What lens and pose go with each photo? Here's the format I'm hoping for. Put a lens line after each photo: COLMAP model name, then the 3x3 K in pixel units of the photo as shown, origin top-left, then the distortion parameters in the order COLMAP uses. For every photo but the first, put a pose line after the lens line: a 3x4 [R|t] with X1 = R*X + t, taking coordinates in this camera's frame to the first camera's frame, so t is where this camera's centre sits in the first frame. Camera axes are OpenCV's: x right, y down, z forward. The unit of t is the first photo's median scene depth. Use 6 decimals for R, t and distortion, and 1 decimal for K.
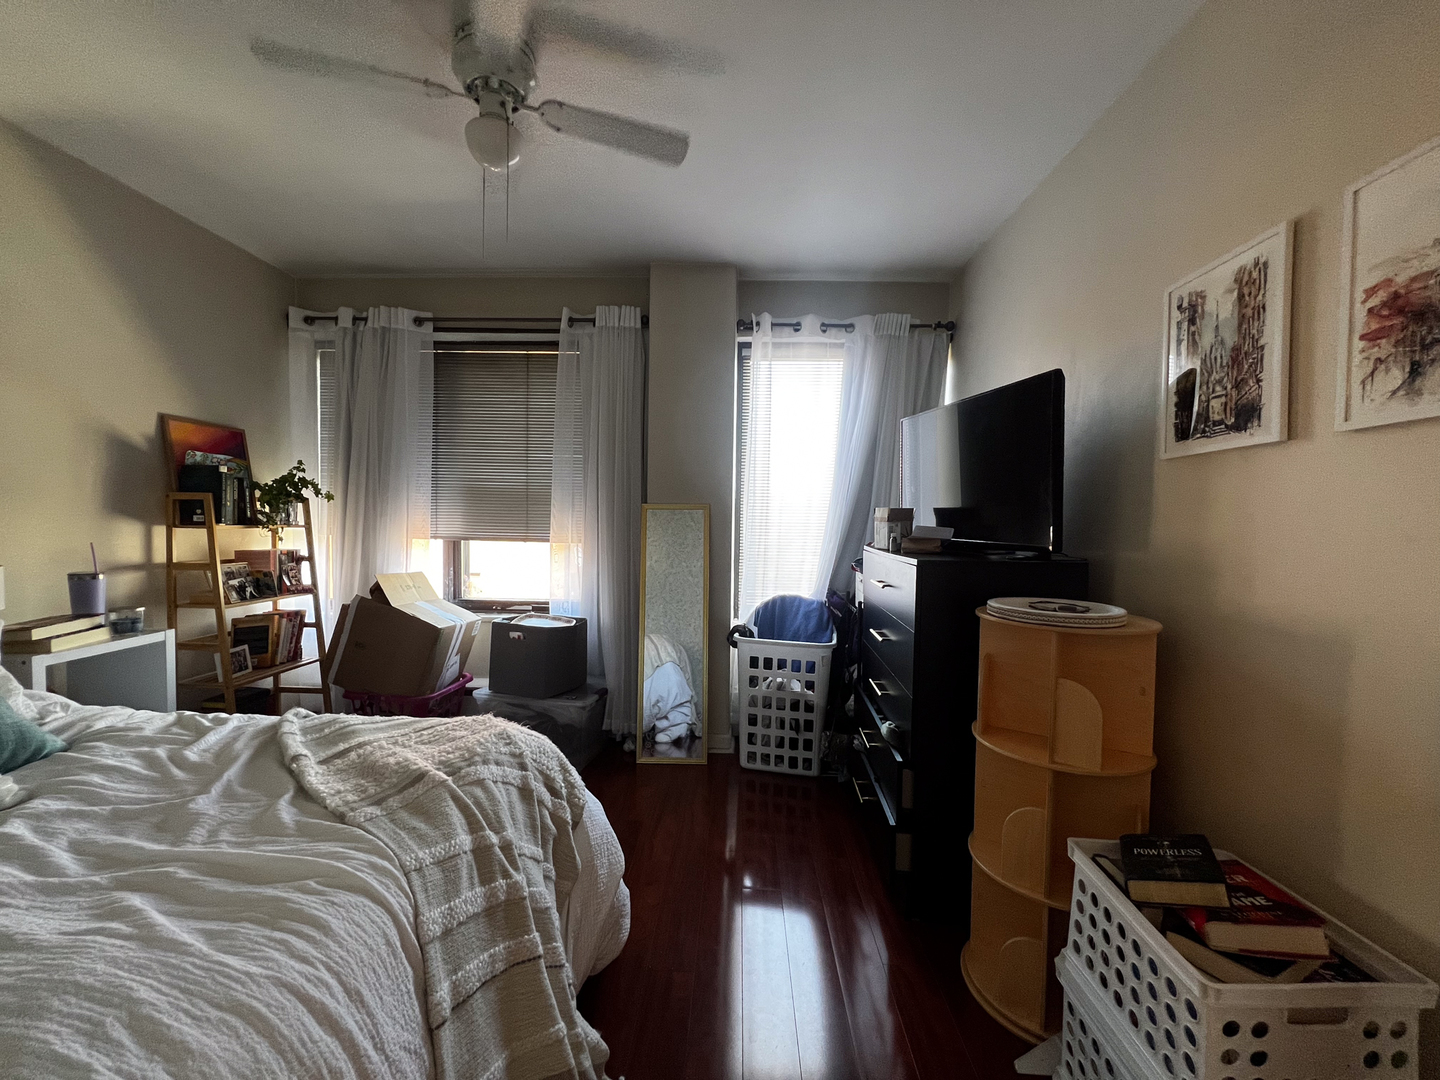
lens RADIAL K [[575.6, 0, 727.1], [0, 575.6, 537.6], [0, 0, 1]] dist [-0.005004, 0.001226]
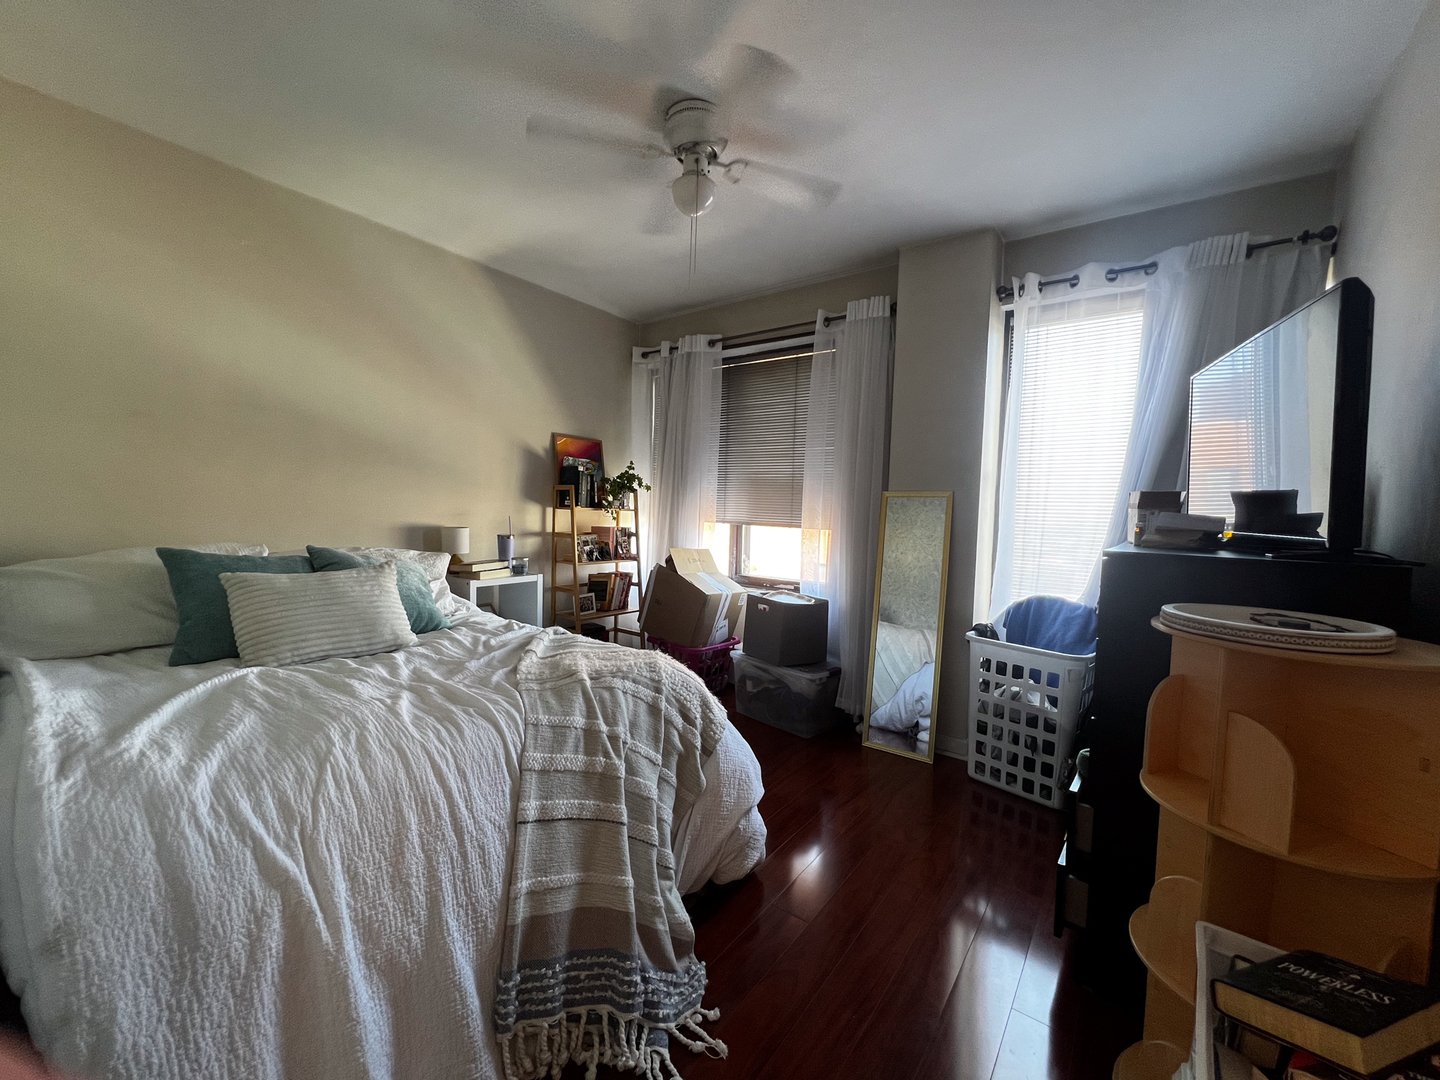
lens RADIAL K [[575.6, 0, 720.3], [0, 575.6, 537.5], [0, 0, 1]] dist [-0.005004, 0.001226]
pose [[0.820235, 0.037734, -0.570781, 0.215873], [-0.034464, 0.999269, 0.016535, 0.015738], [0.570988, 0.006109, 0.820936, 0.014034]]
